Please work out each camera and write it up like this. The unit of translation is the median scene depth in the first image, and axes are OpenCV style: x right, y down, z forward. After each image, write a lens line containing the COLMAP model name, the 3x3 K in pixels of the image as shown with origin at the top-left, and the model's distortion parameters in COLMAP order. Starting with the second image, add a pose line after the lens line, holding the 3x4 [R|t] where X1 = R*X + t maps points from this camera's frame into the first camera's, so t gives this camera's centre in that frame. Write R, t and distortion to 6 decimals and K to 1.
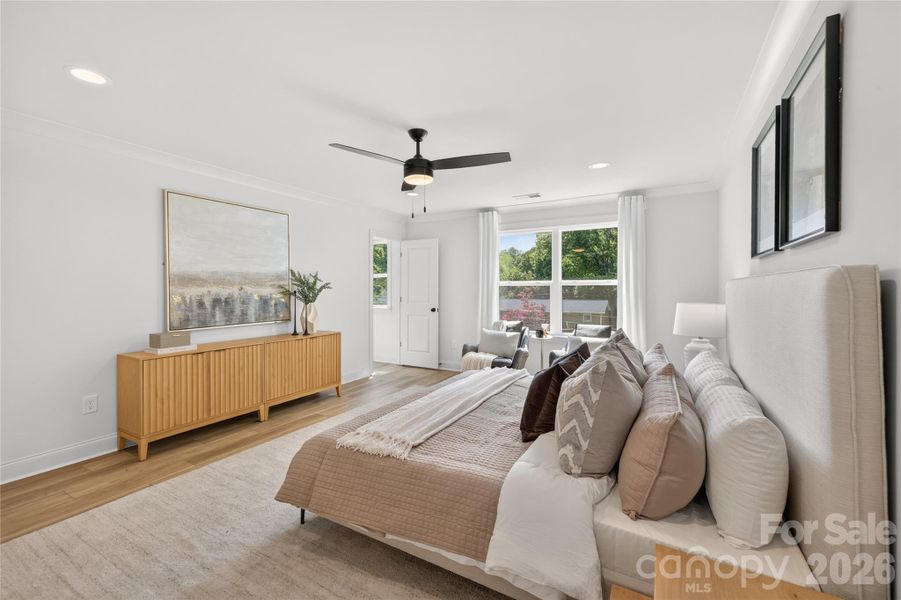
lens RADIAL K [[379.0, 0, 448.2], [0, 379.0, 294.9], [0, 0, 1]] dist [0.003963, 0.000036]
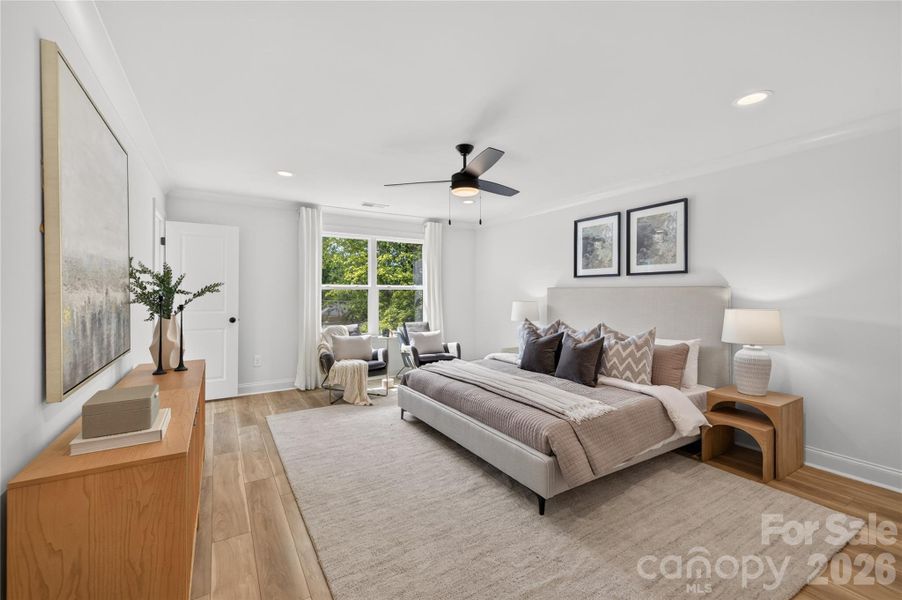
lens RADIAL K [[388.4, 0, 446.9], [0, 388.4, 292.4], [0, 0, 1]] dist [0.017928, -0.000025]
pose [[0.480666, 0.002174, 0.876901, -0.801296], [0.008854, 0.999934, -0.007333, -0.009164], [-0.876859, 0.011289, 0.480615, 0.379309]]
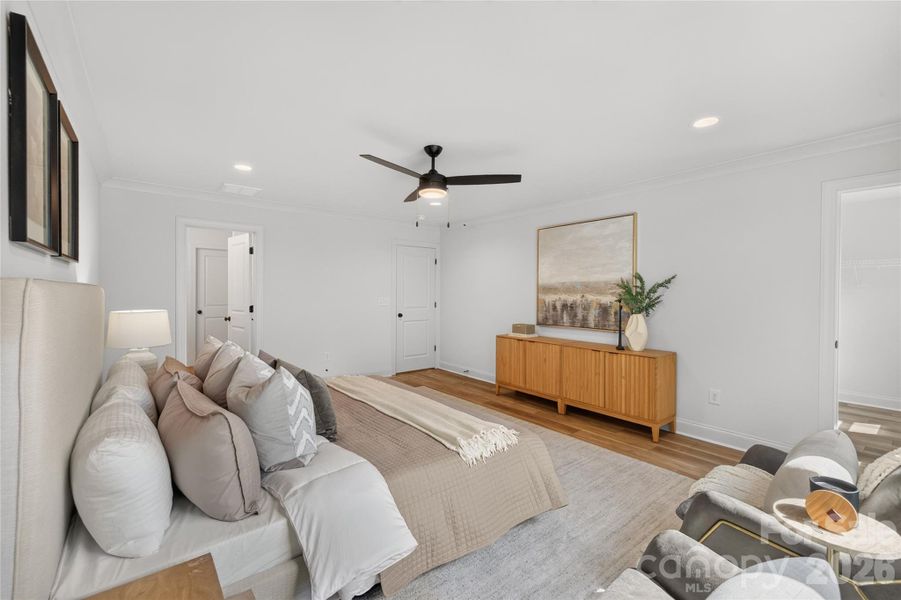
lens RADIAL K [[379.0, 0, 448.2], [0, 379.0, 294.9], [0, 0, 1]] dist [0.003963, 0.000036]
pose [[-0.359282, -0.014262, -0.933120, 0.660281], [-0.040403, 0.999183, 0.000284, -0.004549], [0.932354, 0.037803, -0.359565, 1.052166]]
